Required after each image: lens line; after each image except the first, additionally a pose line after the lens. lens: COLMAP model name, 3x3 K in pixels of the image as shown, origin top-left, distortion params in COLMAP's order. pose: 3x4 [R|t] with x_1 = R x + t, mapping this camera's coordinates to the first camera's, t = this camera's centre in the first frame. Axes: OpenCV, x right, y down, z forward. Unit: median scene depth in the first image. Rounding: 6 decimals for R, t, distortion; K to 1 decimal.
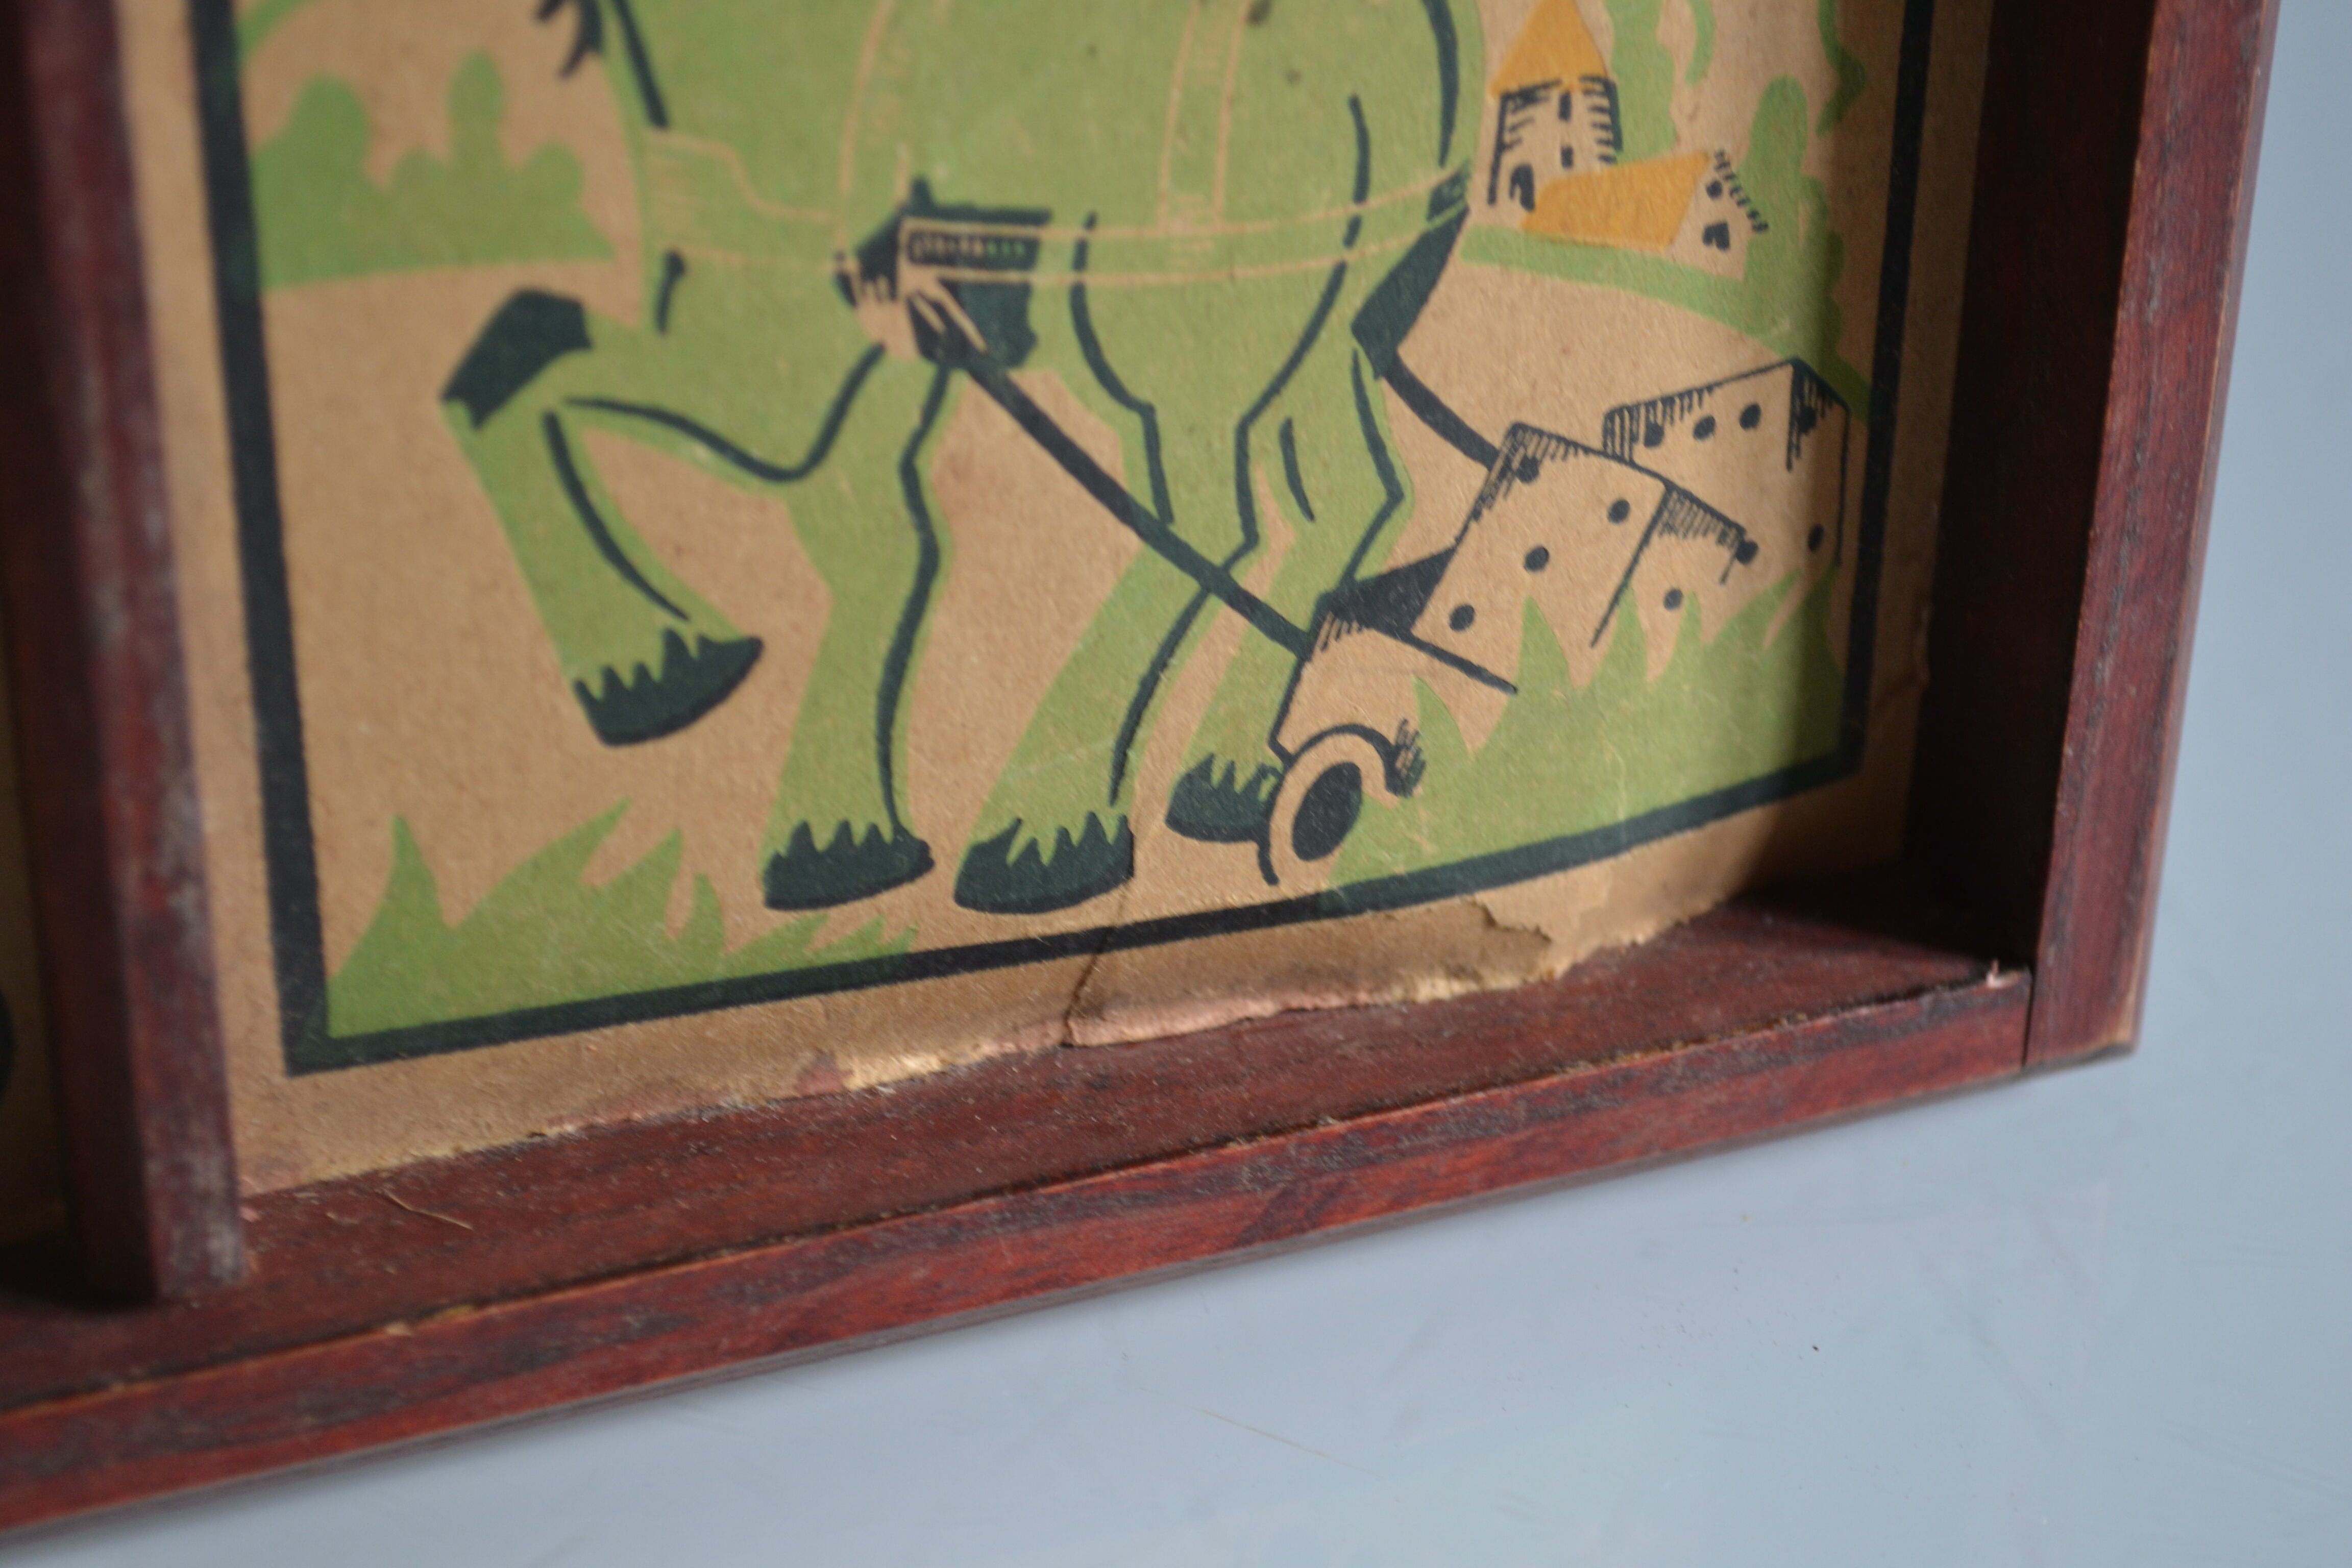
lens RADIAL K [[4597.1, 0, 1174.6], [0, 4597.1, 792.5], [0, 0, 1]] dist [0.024906, 0.000000]
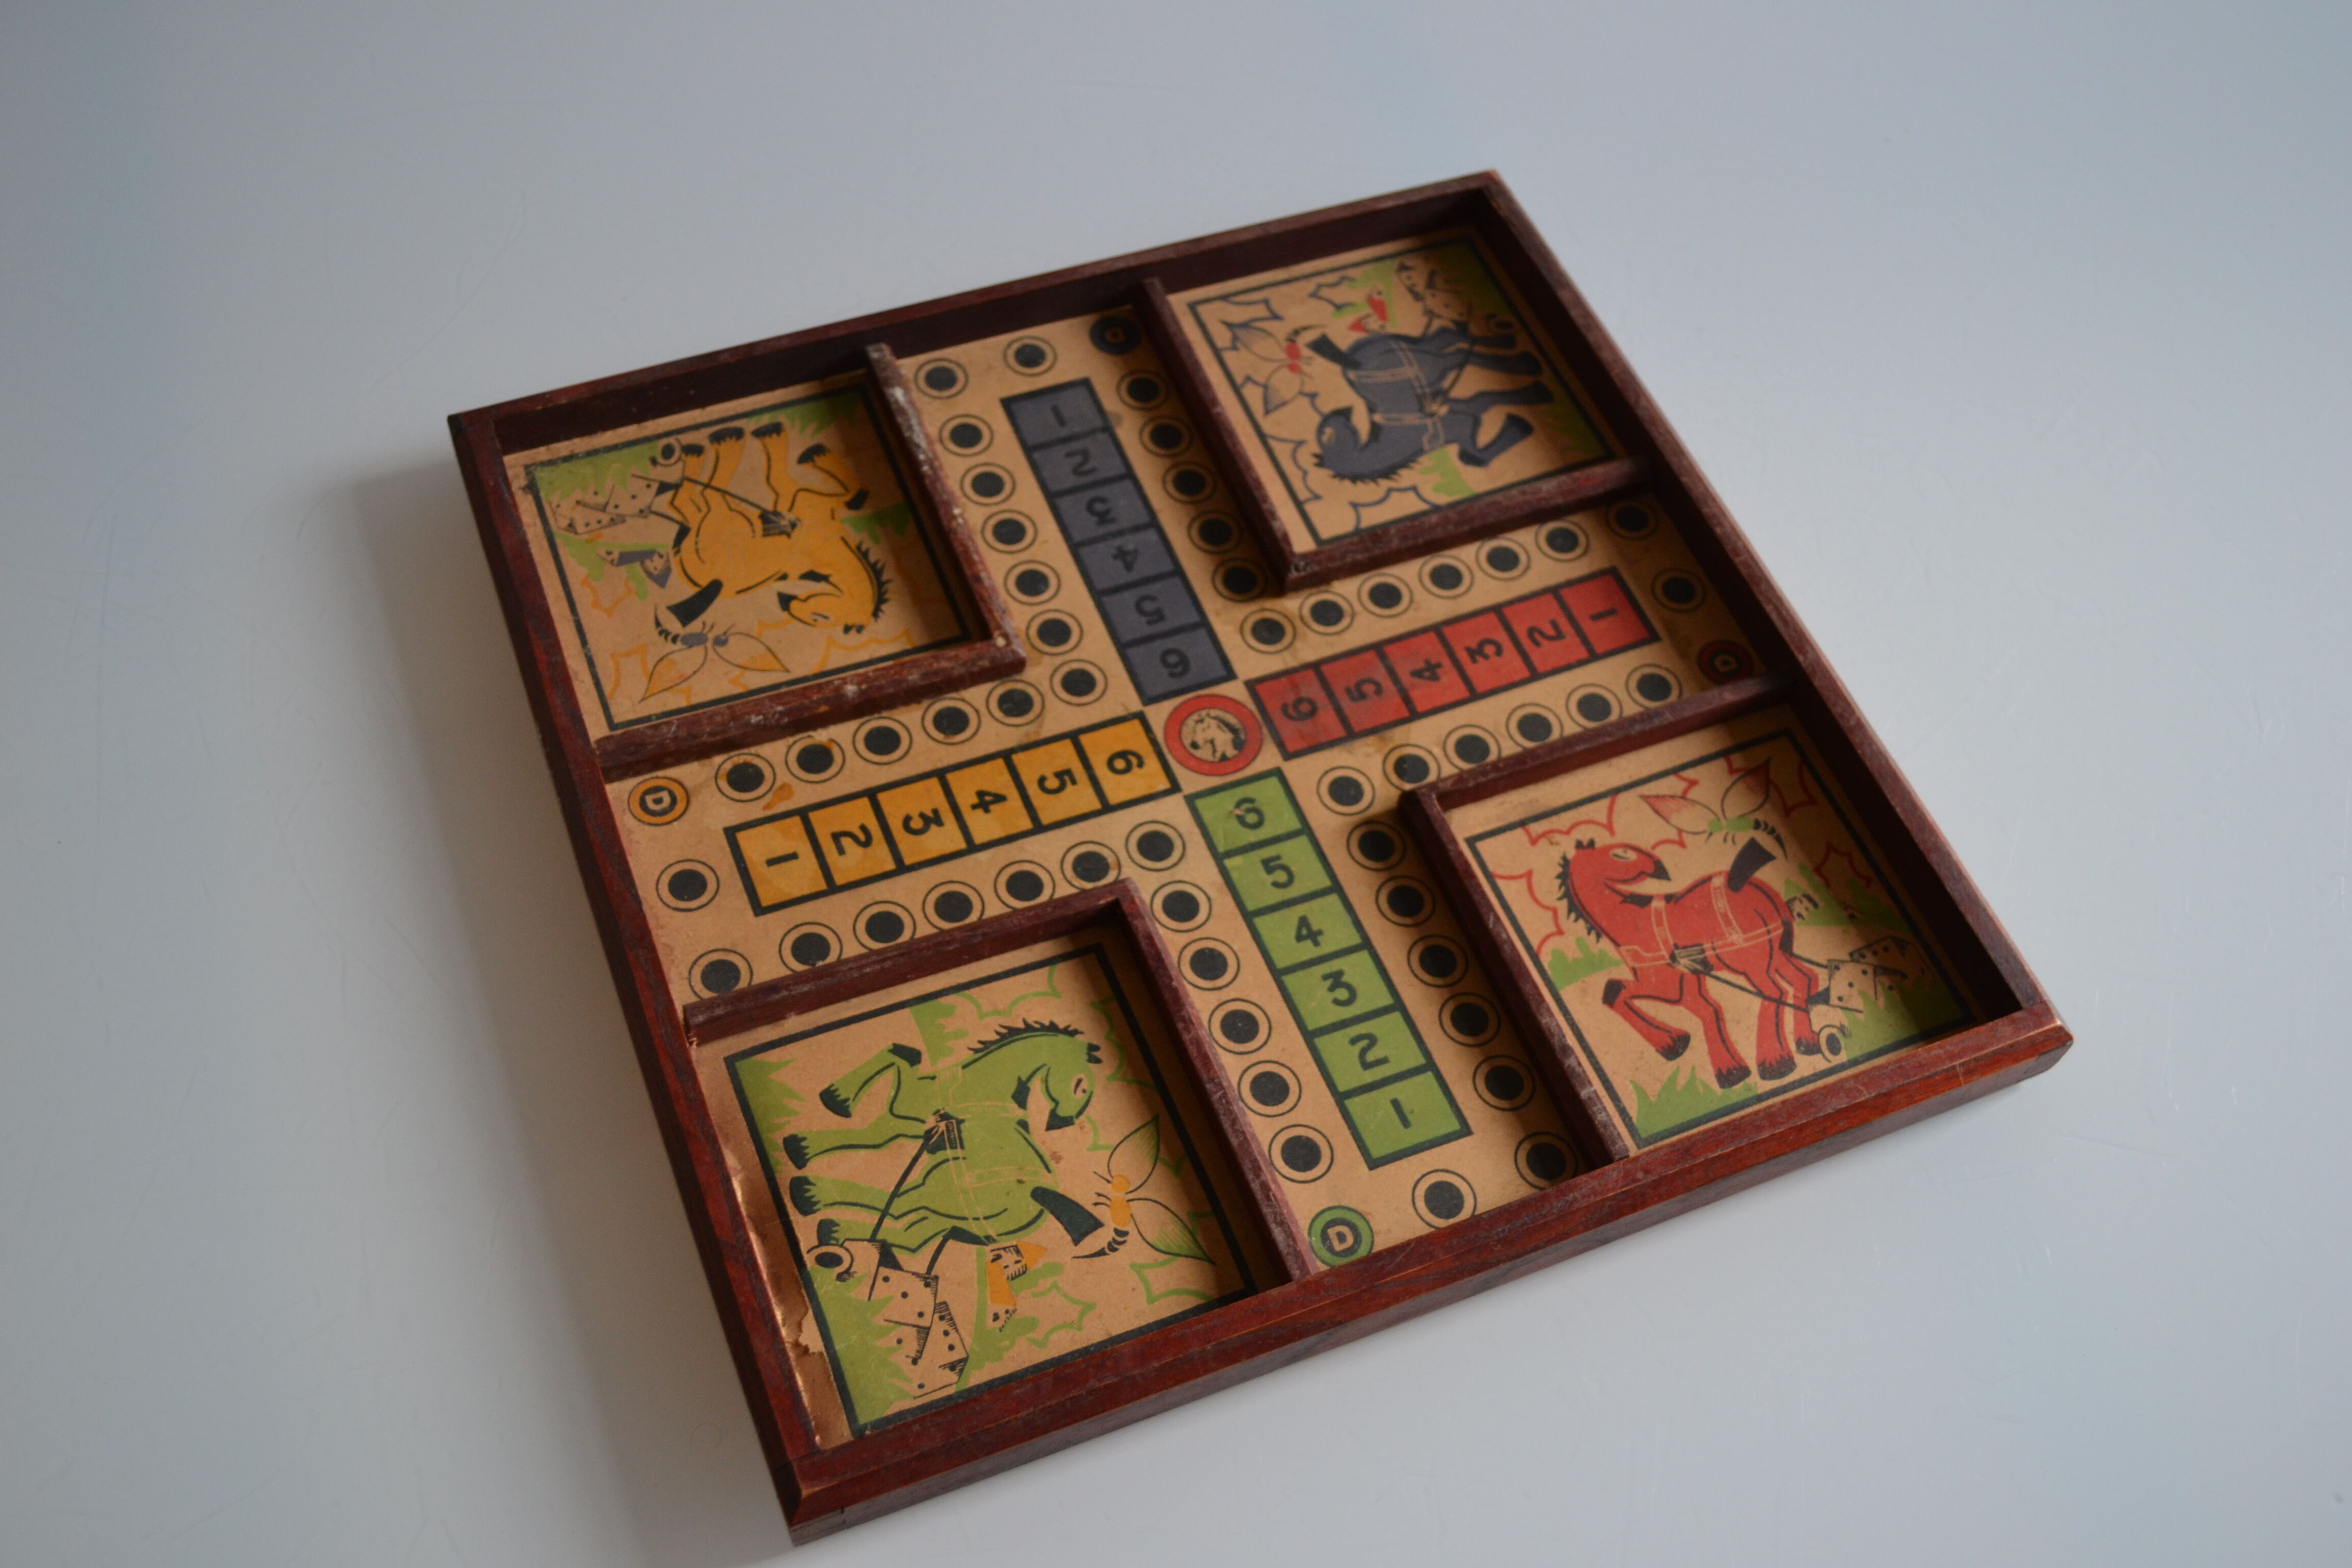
lens RADIAL K [[2357.5, 0, 1197.1], [0, 2357.5, 763.2], [0, 0, 1]] dist [-0.059535, 0.000000]
pose [[0.401047, 0.482929, -0.778422, 1.568464], [-0.841336, -0.141968, -0.521536, 0.875098], [-0.362376, 0.864074, 0.349370, -0.179381]]
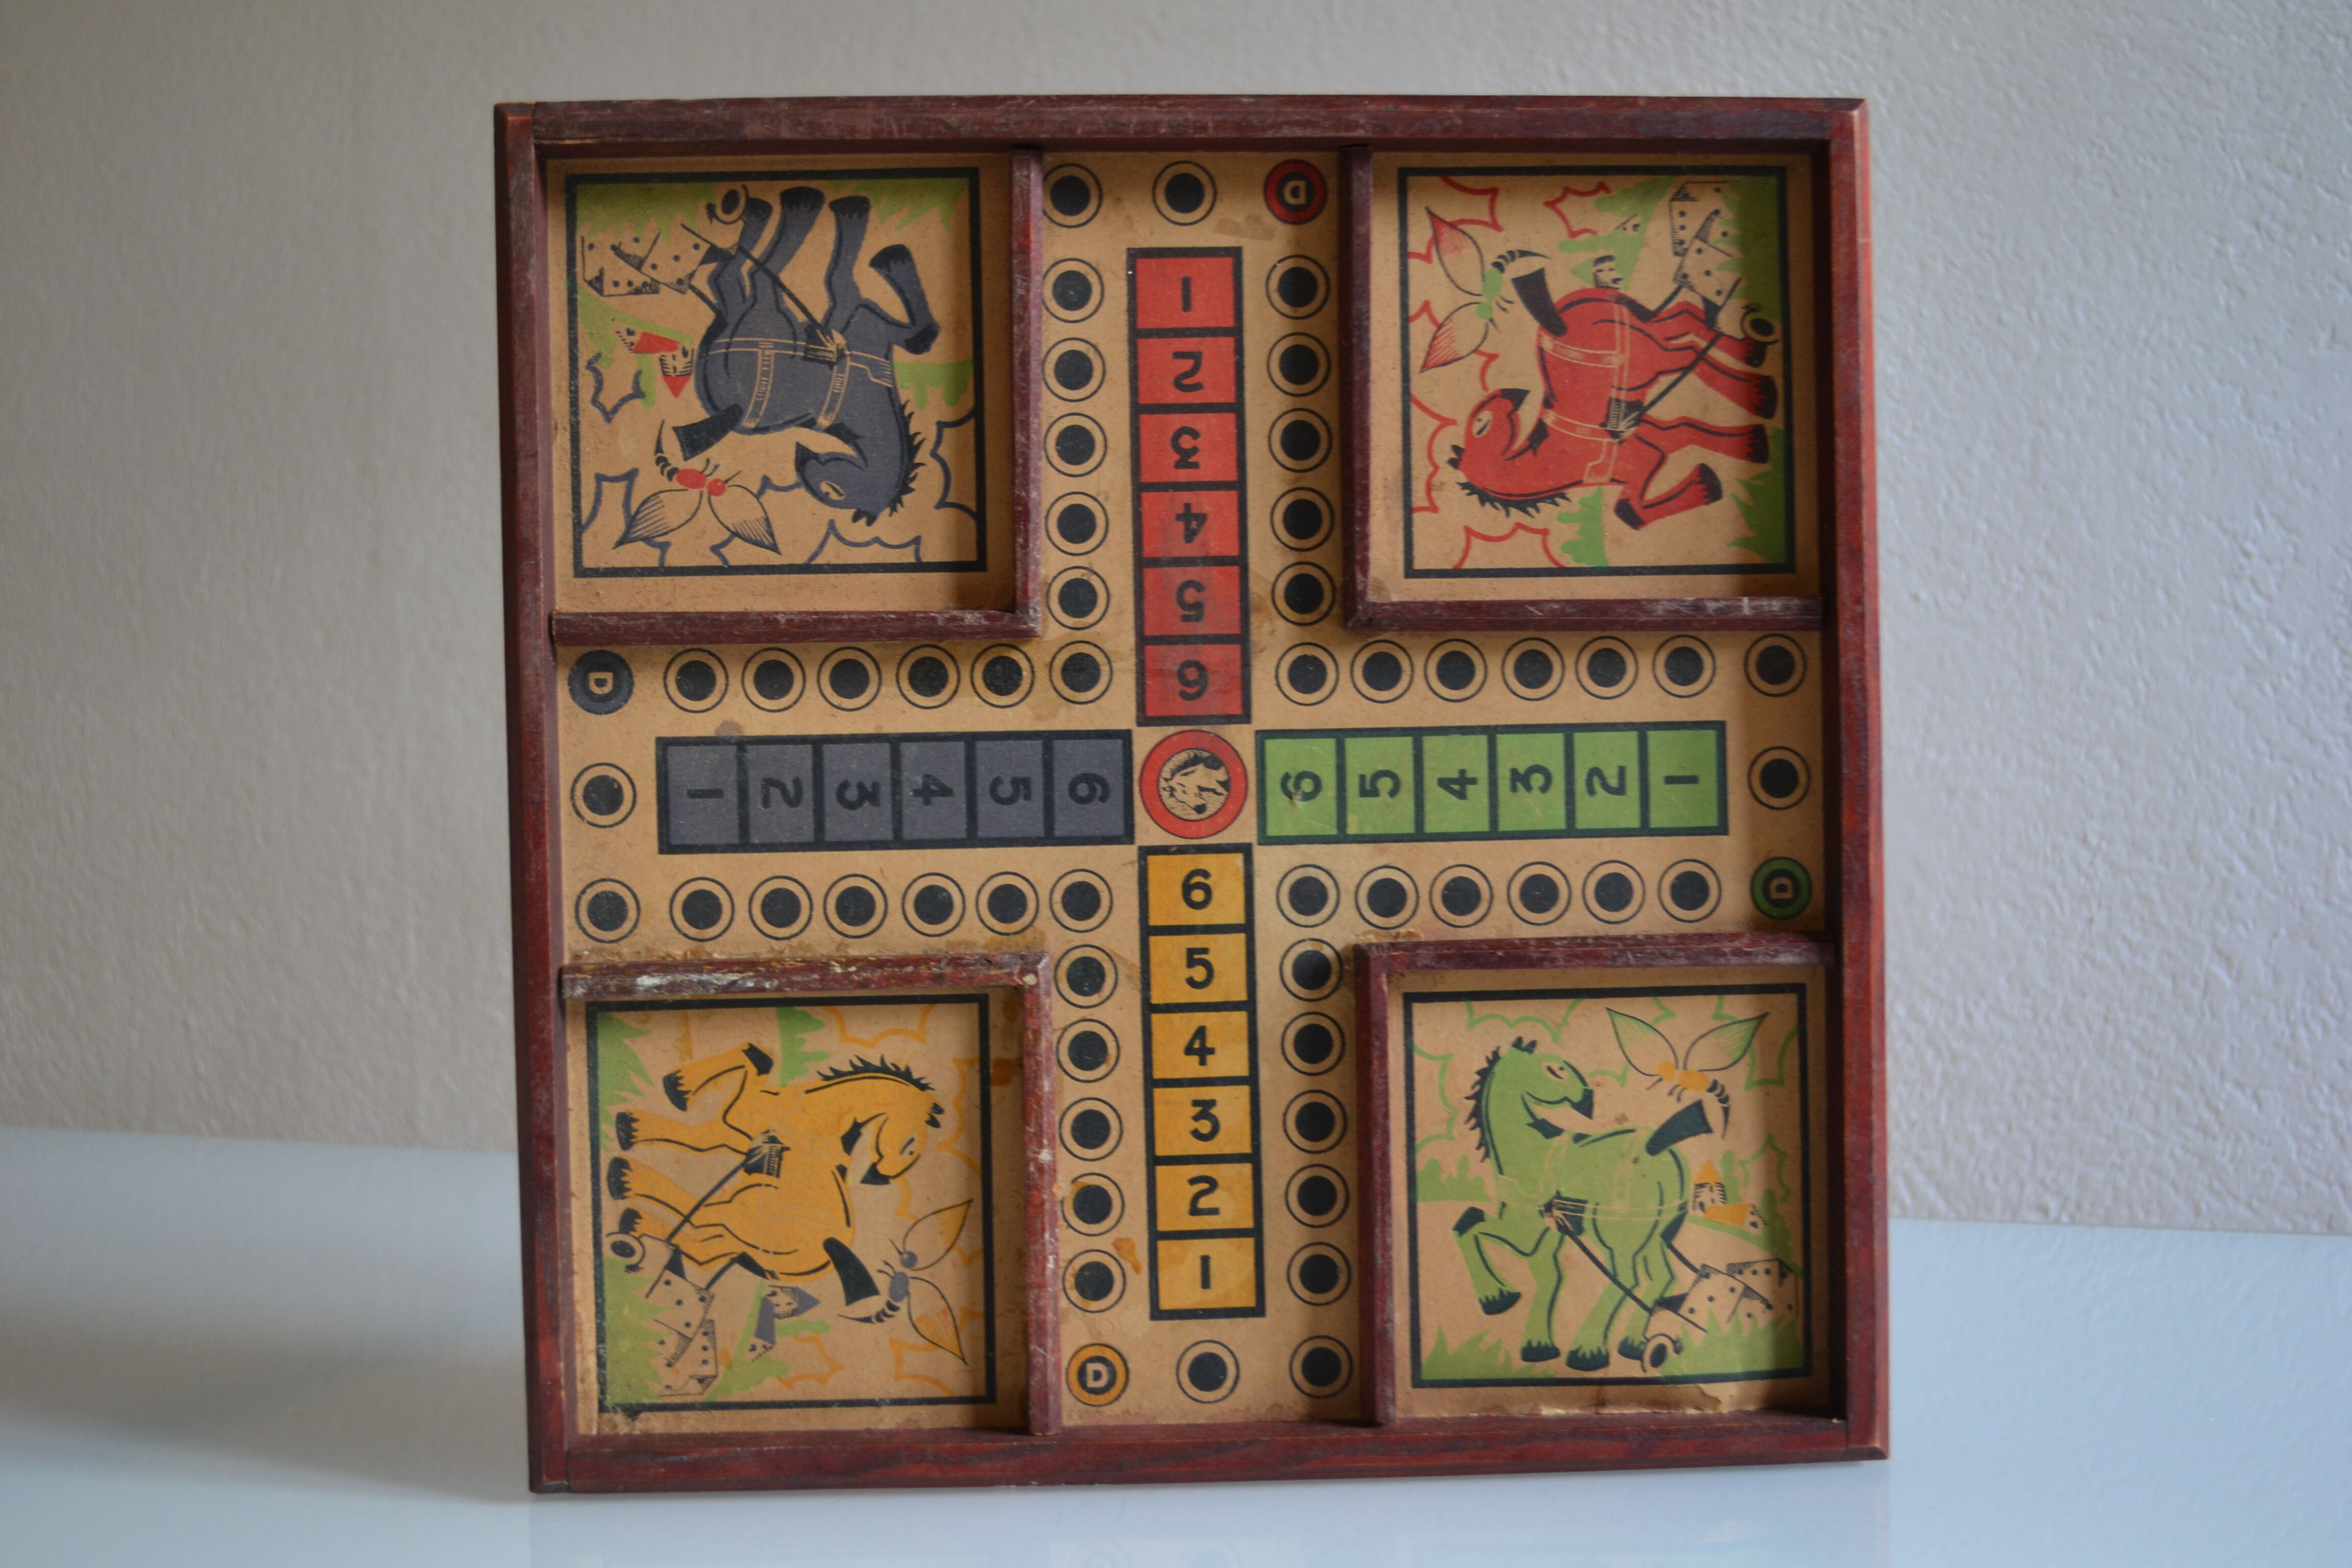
lens RADIAL K [[2537.3, 0, 1194.0], [0, 2537.3, 809.3], [0, 0, 1]] dist [-0.051472, 0.000000]
pose [[0.931497, -0.030302, -0.362484, 0.513942], [-0.137809, 0.892839, -0.428773, 0.636920], [0.336633, 0.449355, 0.827501, -1.347620]]
